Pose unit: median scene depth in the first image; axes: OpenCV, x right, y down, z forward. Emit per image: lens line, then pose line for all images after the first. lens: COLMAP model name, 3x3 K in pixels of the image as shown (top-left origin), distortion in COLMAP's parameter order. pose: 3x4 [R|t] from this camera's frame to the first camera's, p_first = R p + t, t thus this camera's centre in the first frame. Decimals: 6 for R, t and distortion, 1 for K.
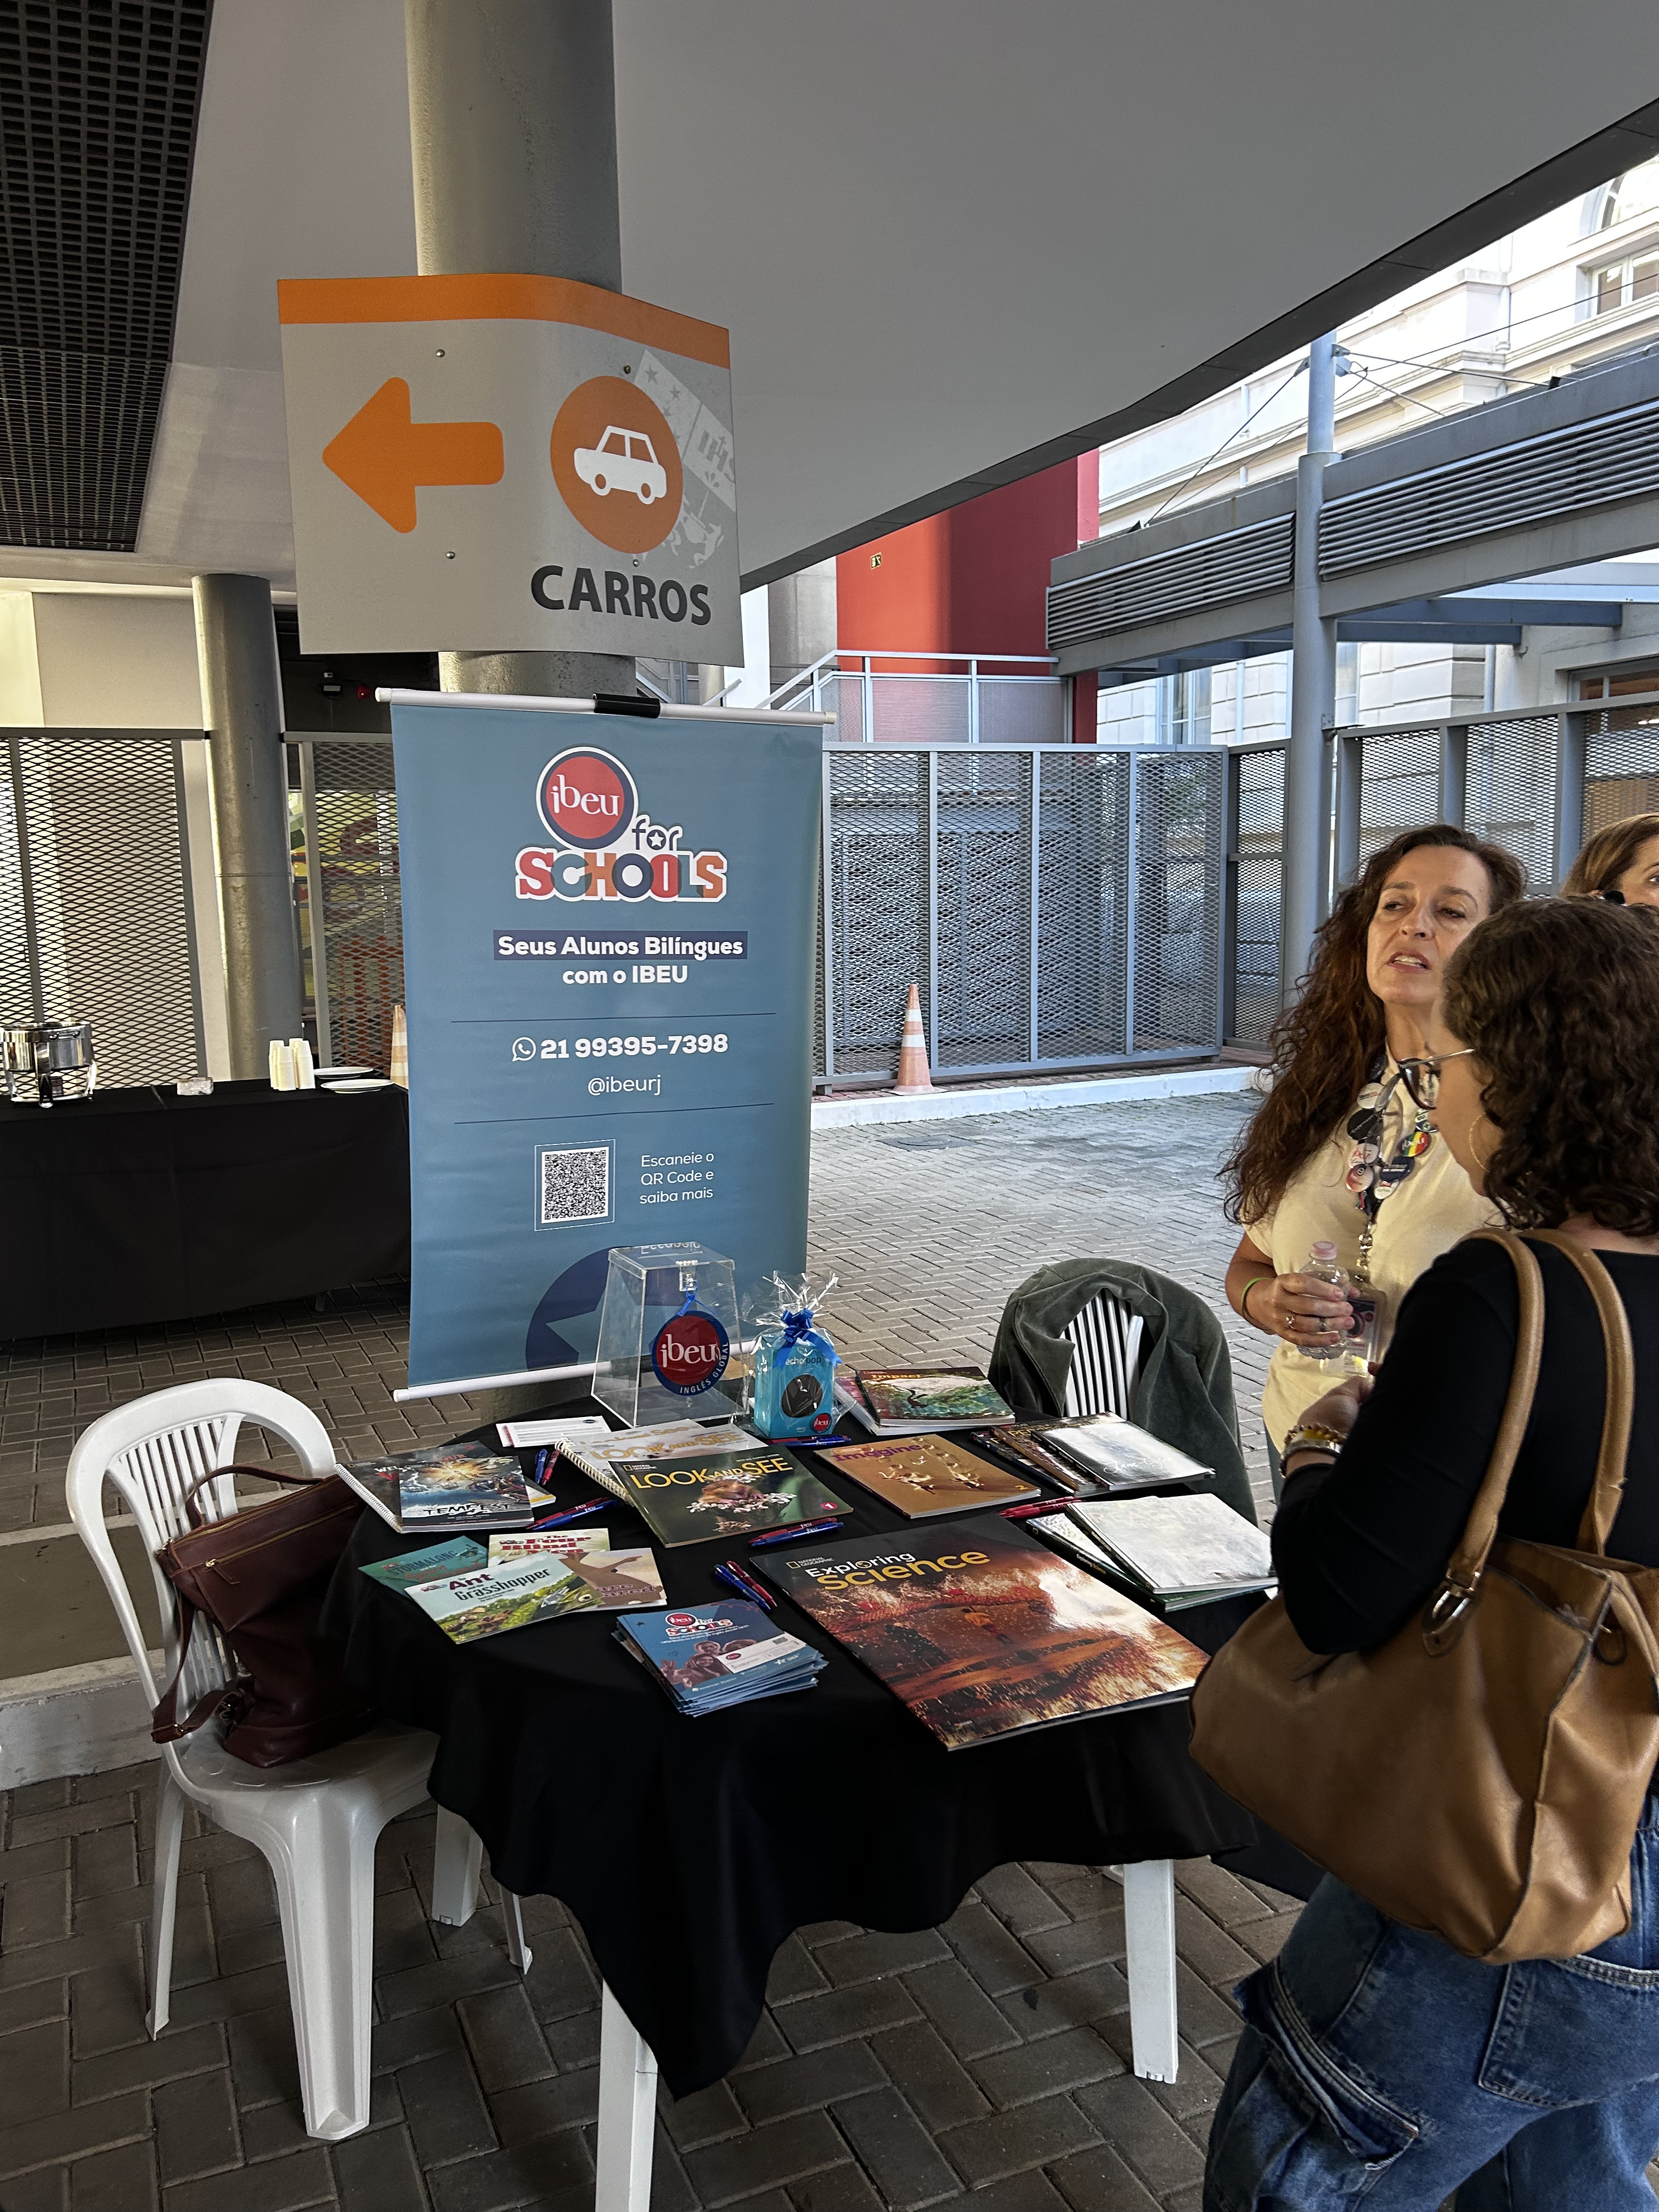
lens RADIAL K [[1678.3, 0, 825.2], [0, 1678.3, 1125.8], [0, 0, 1]] dist [0.062982, -0.076011]
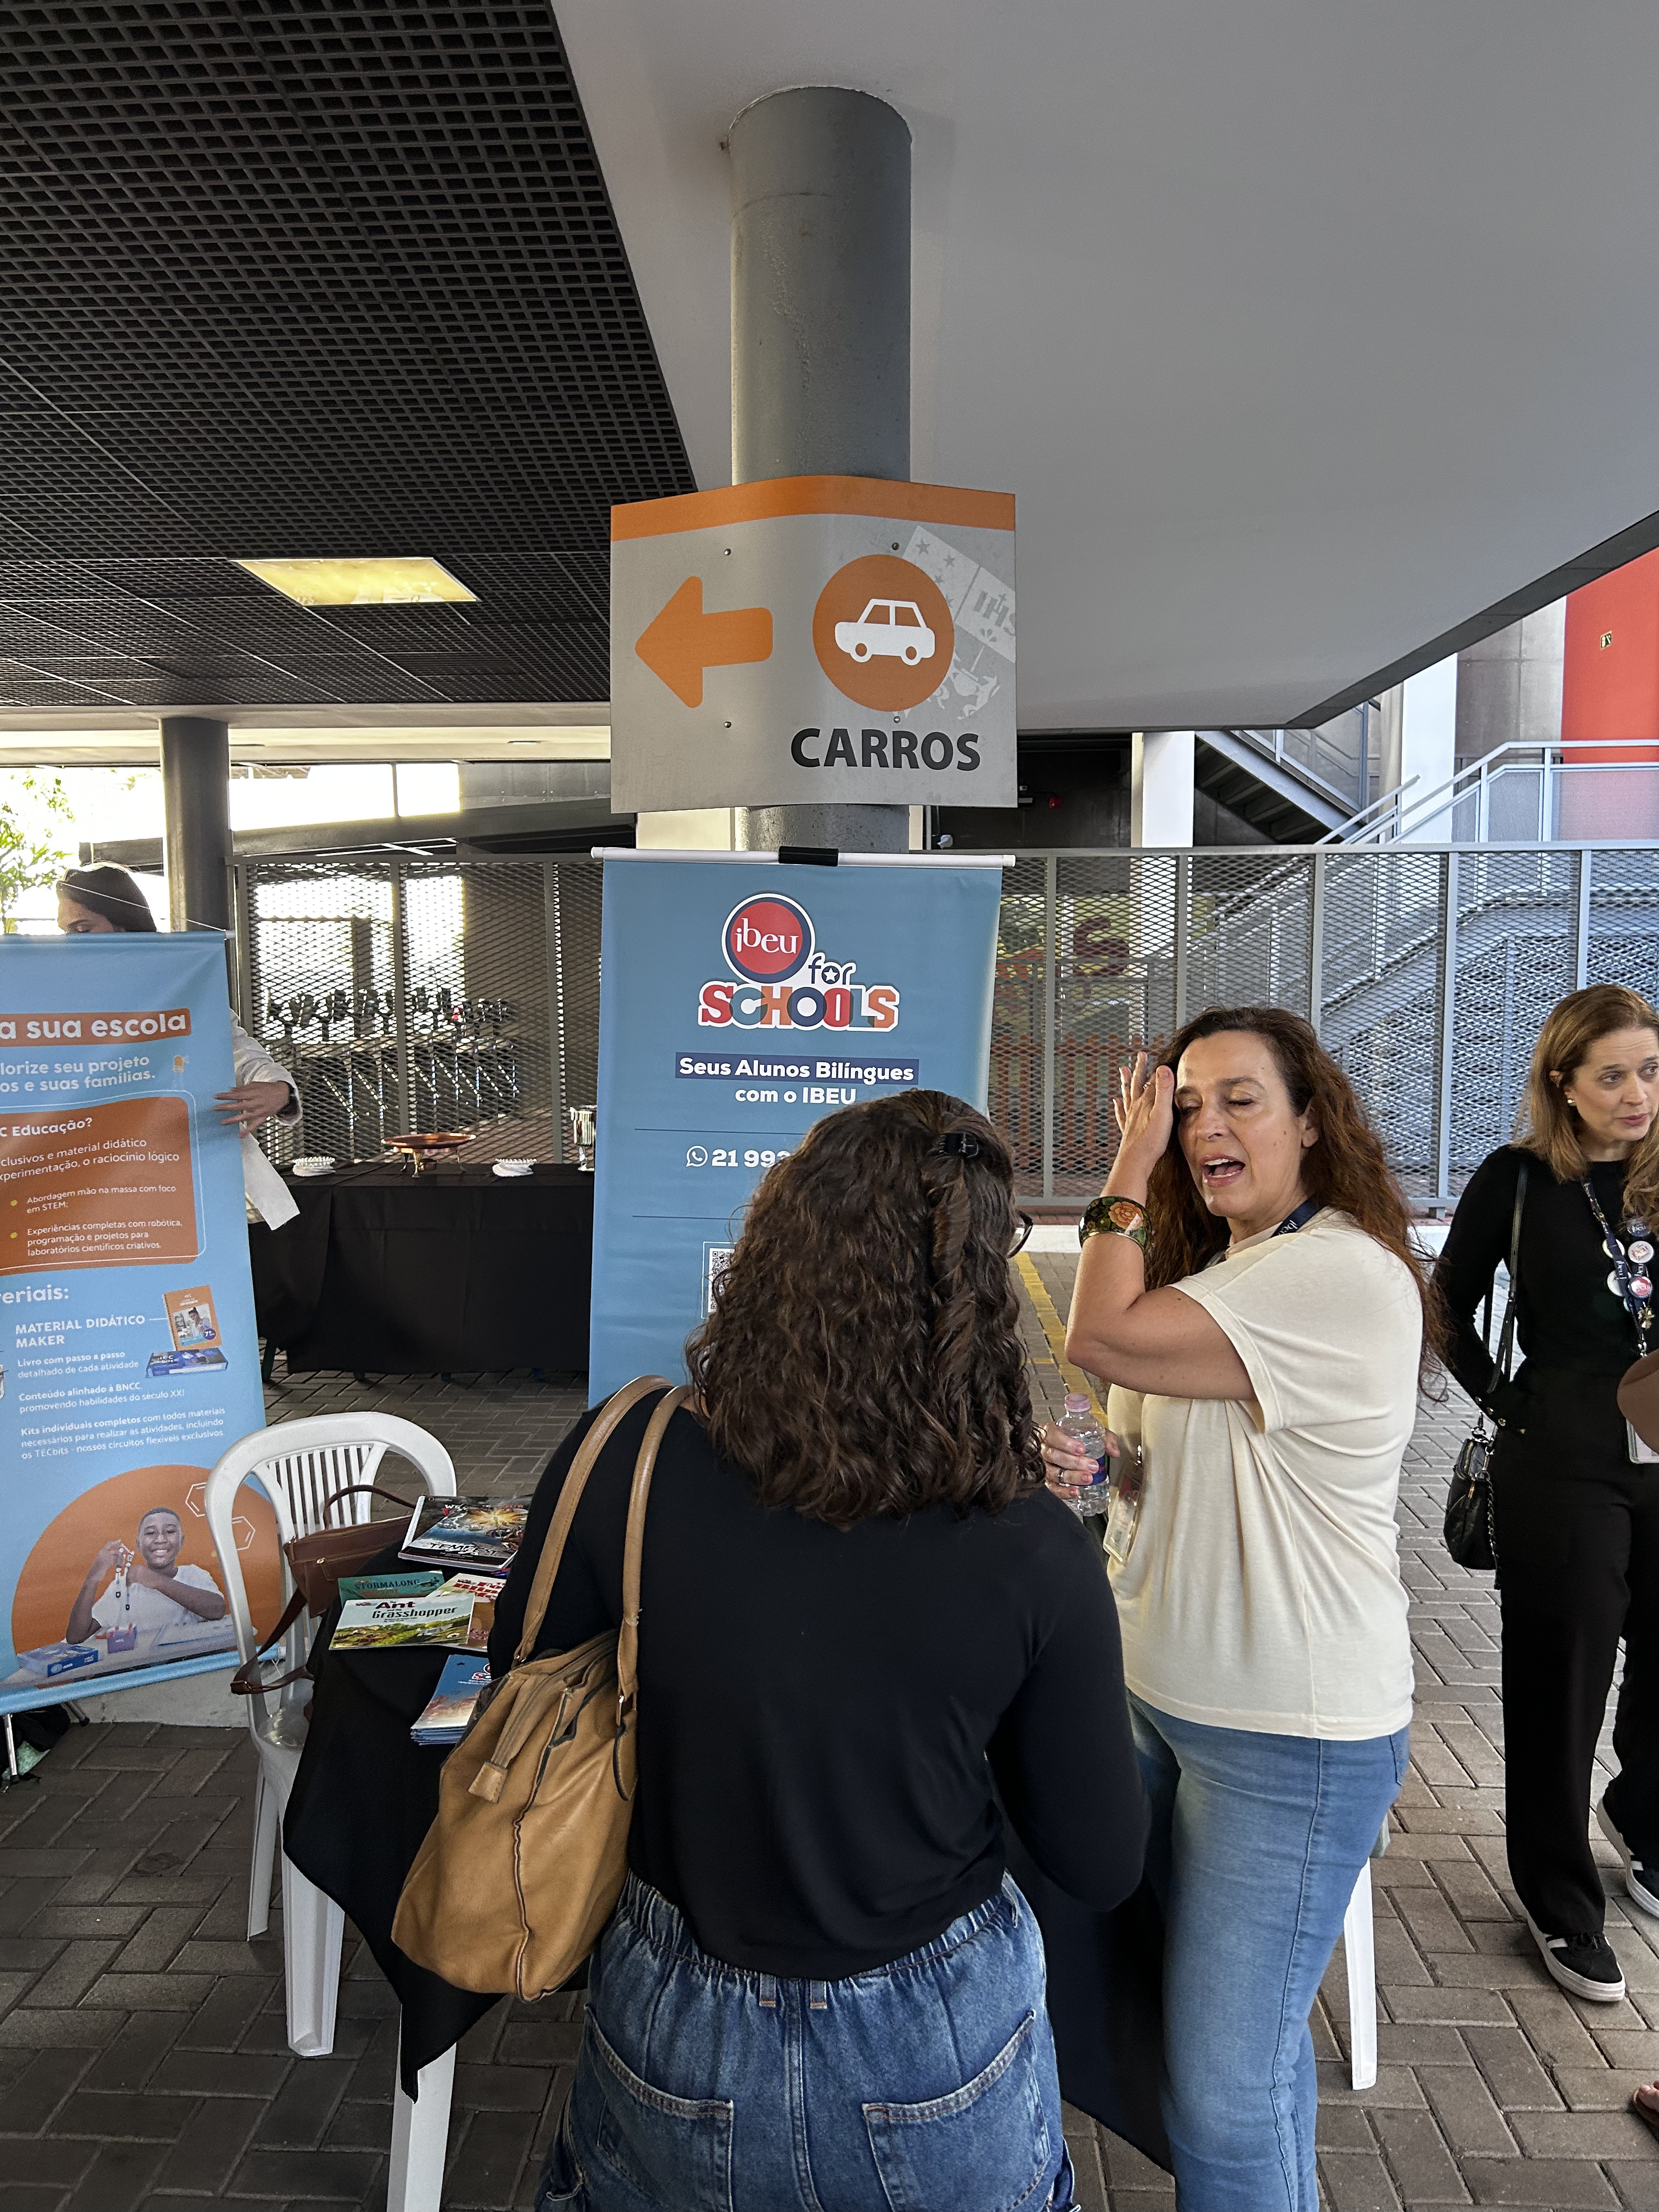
lens RADIAL K [[1678.3, 0, 849.0], [0, 1678.3, 1124.1], [0, 0, 1]] dist [0.062982, -0.076011]
pose [[0.896617, 0.052513, -0.439681, 0.363604], [-0.075872, 0.996478, -0.035707, -0.031798], [0.436258, 0.065375, 0.897444, 0.026684]]
